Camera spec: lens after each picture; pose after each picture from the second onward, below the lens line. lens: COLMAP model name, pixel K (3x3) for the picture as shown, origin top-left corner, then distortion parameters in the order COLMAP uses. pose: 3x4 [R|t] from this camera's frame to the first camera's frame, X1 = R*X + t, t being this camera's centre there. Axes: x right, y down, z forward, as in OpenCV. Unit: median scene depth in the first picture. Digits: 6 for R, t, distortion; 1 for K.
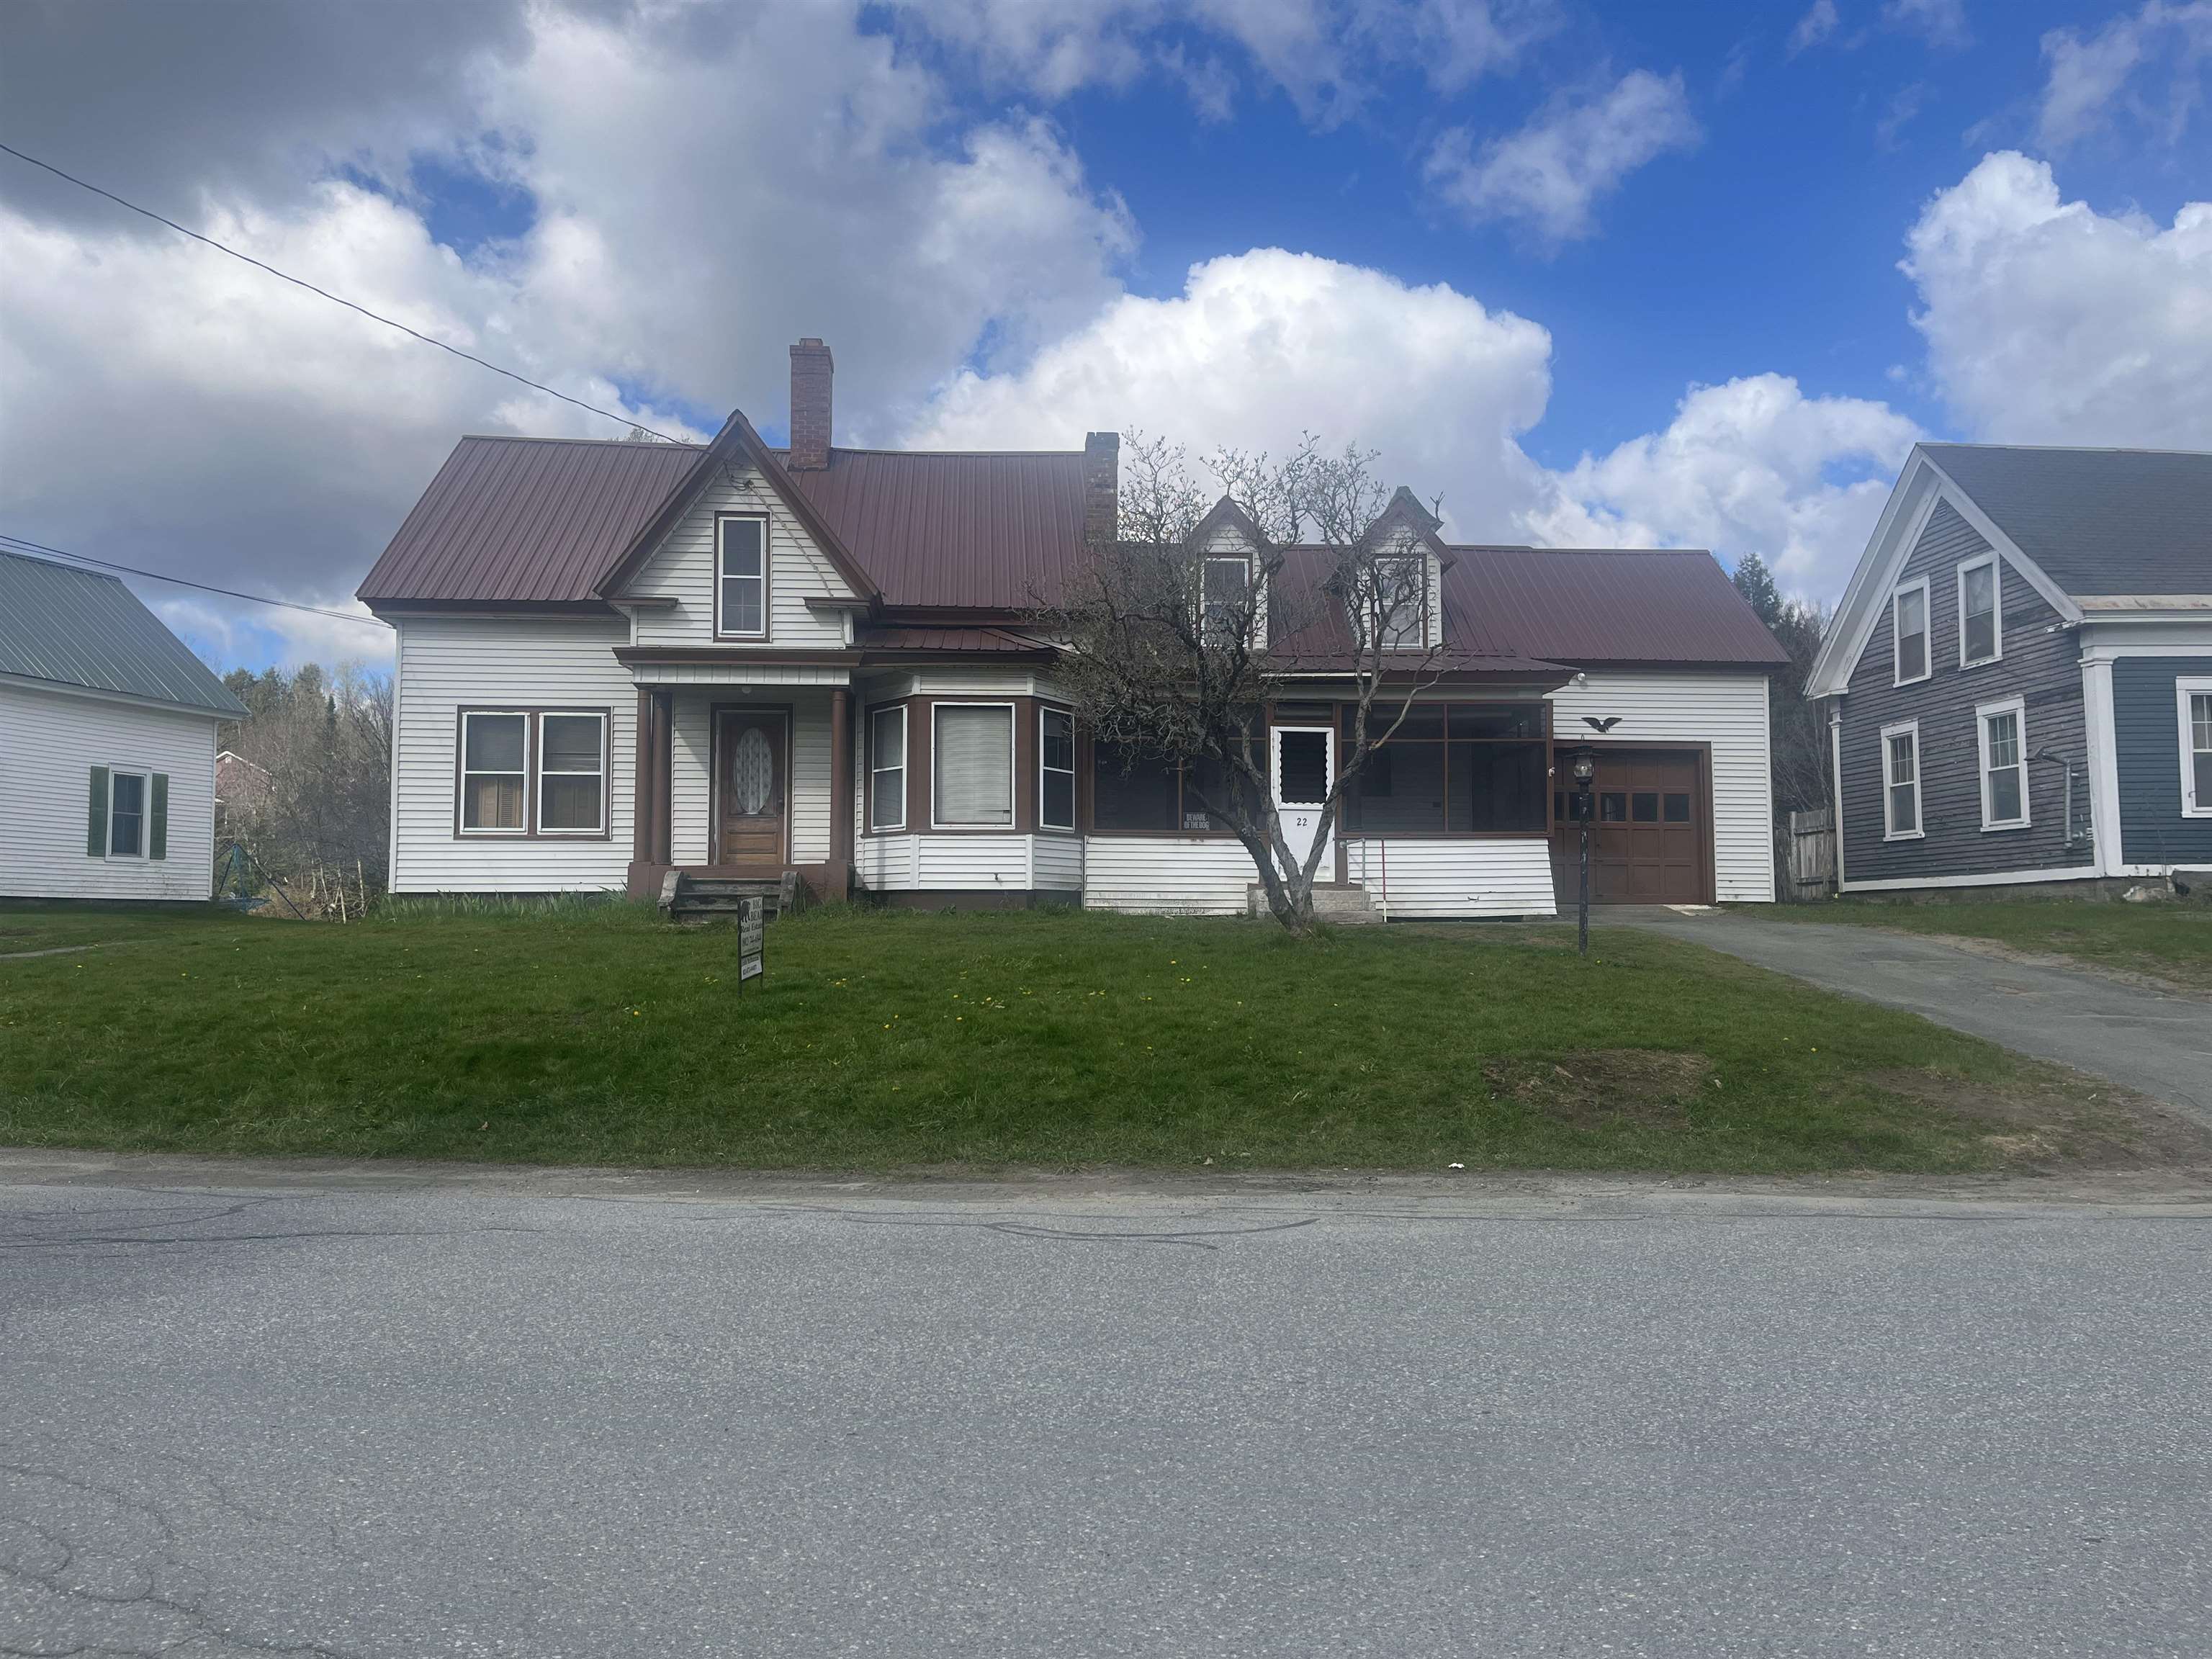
lens RADIAL K [[1679.2, 0, 1102.0], [0, 1679.2, 831.4], [0, 0, 1]] dist [0.008069, -0.011415]
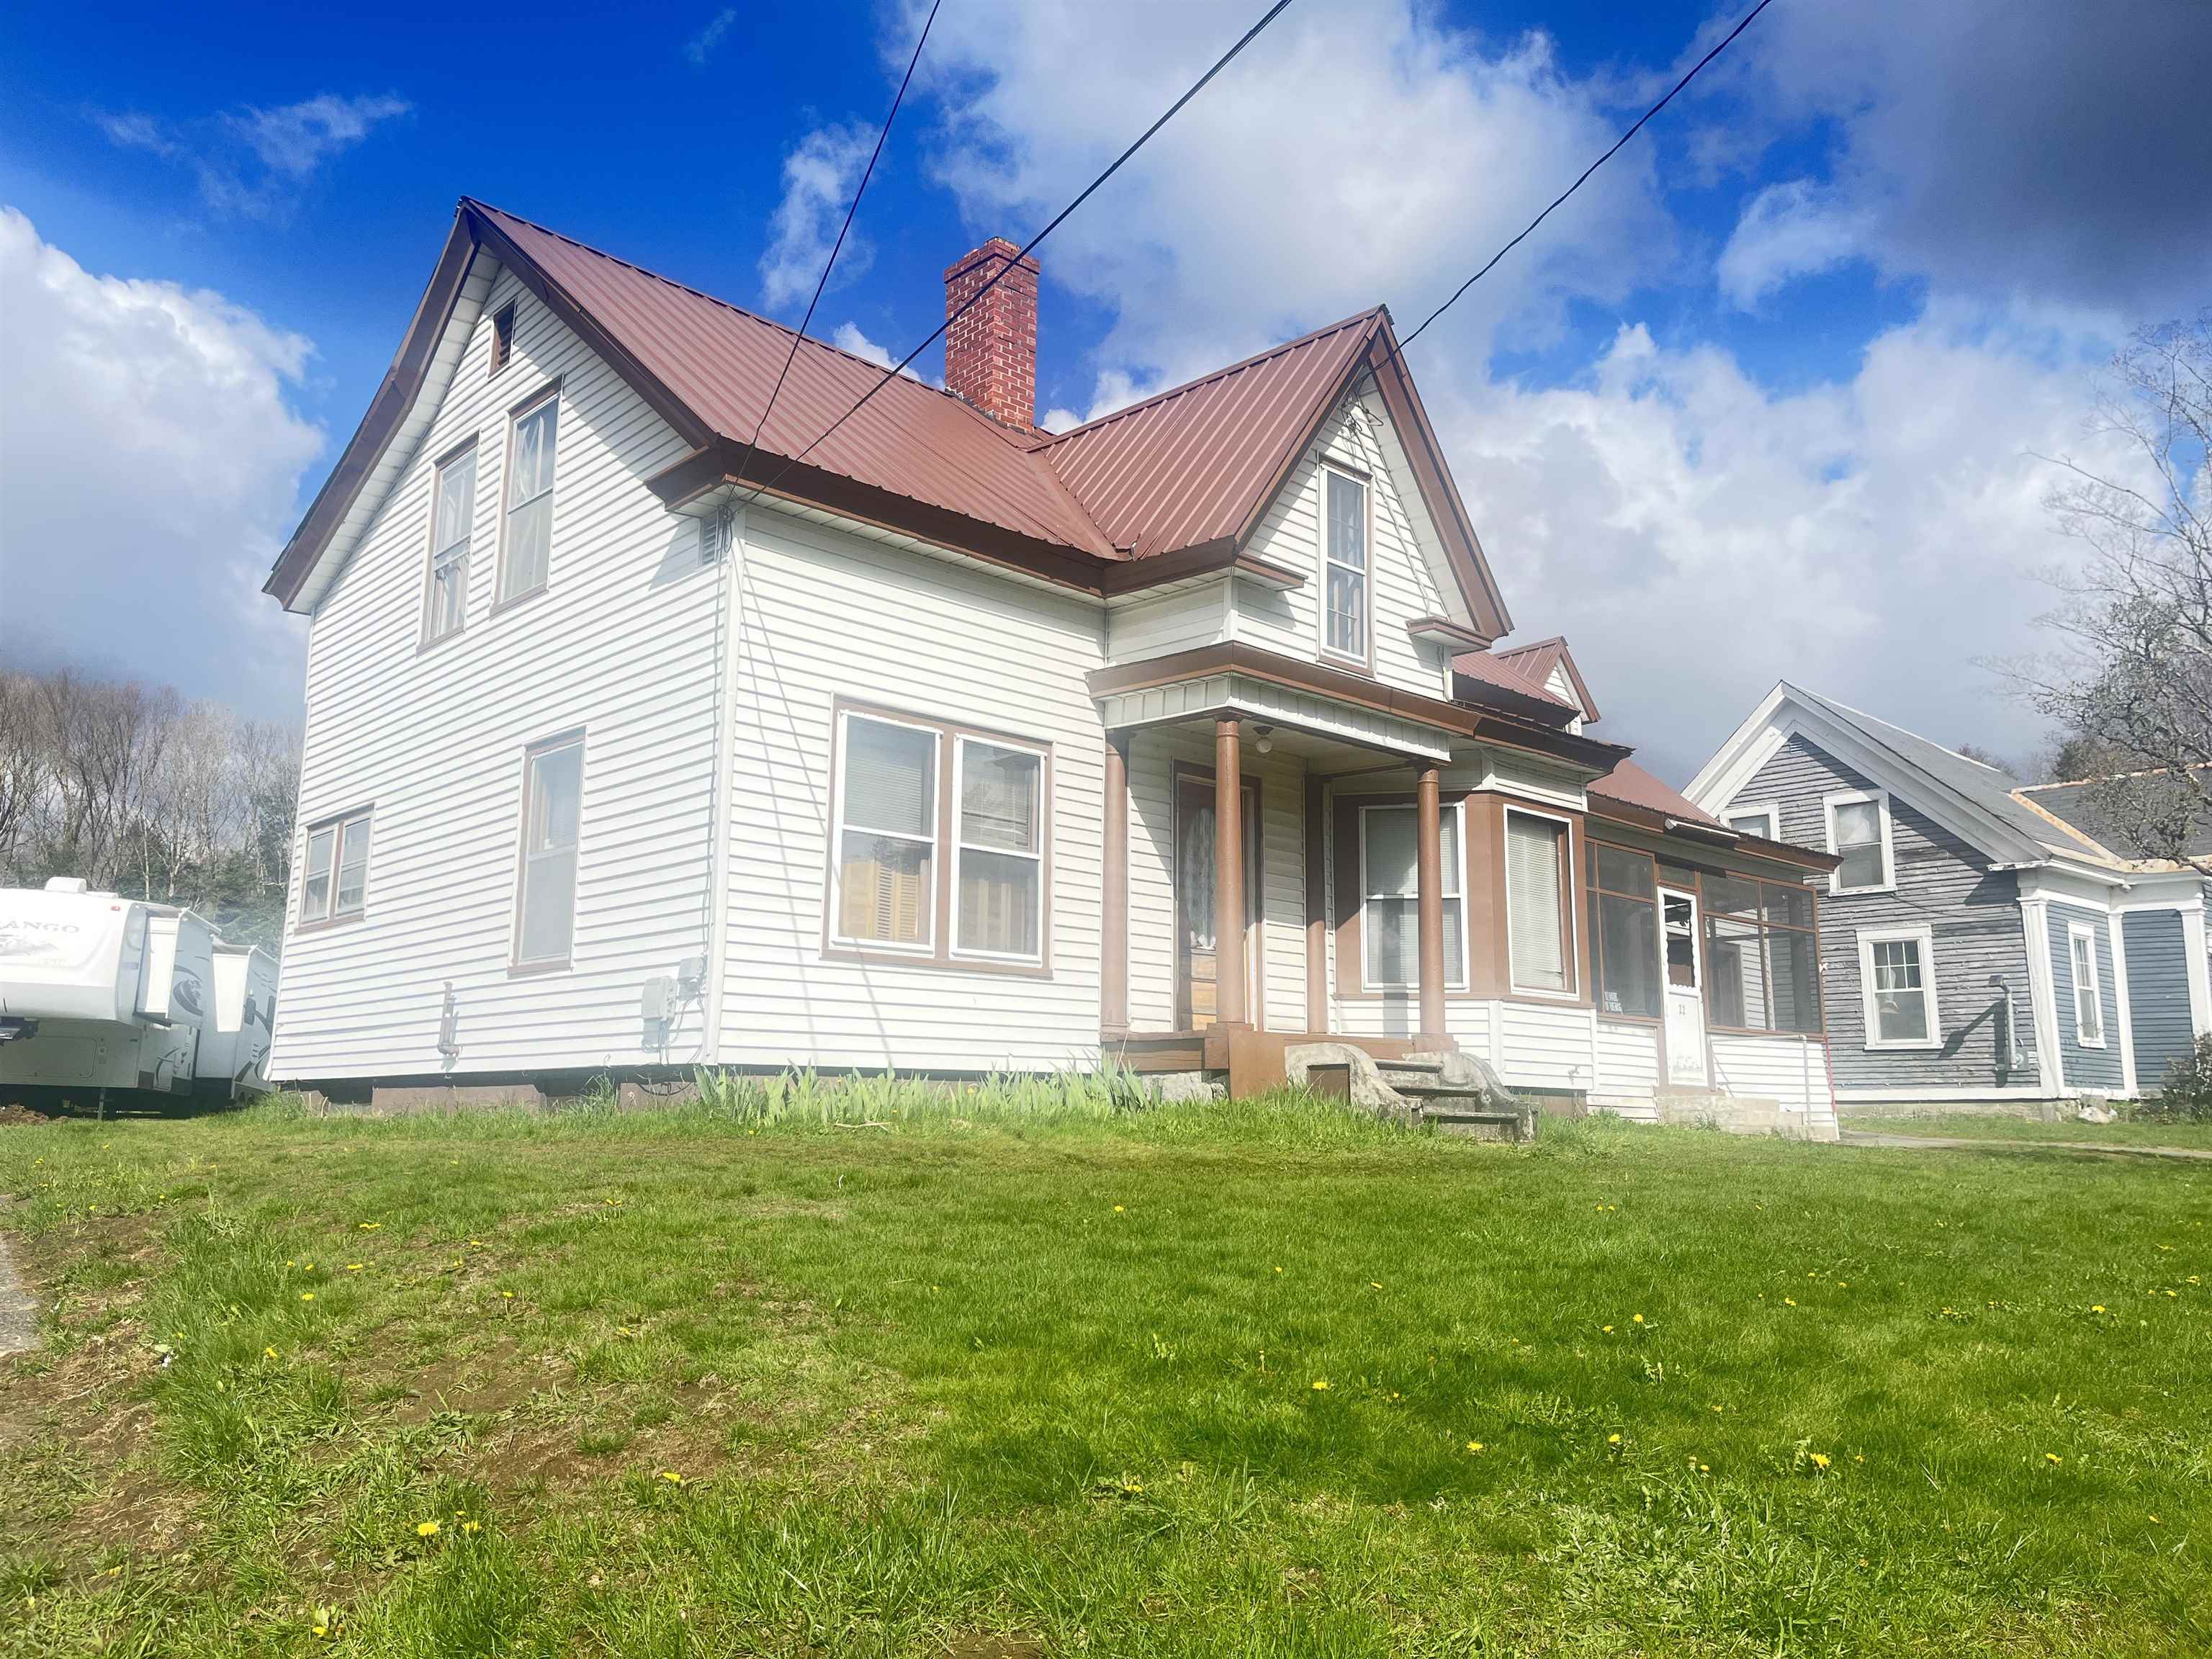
lens RADIAL K [[1679.2, 0, 1105.4], [0, 1679.2, 823.6], [0, 0, 1]] dist [0.008069, -0.011415]
pose [[0.788150, 0.118831, 0.603903, -0.620366], [-0.047556, 0.990009, -0.132741, 0.027225], [-0.613643, 0.075901, 0.785927, 0.554703]]
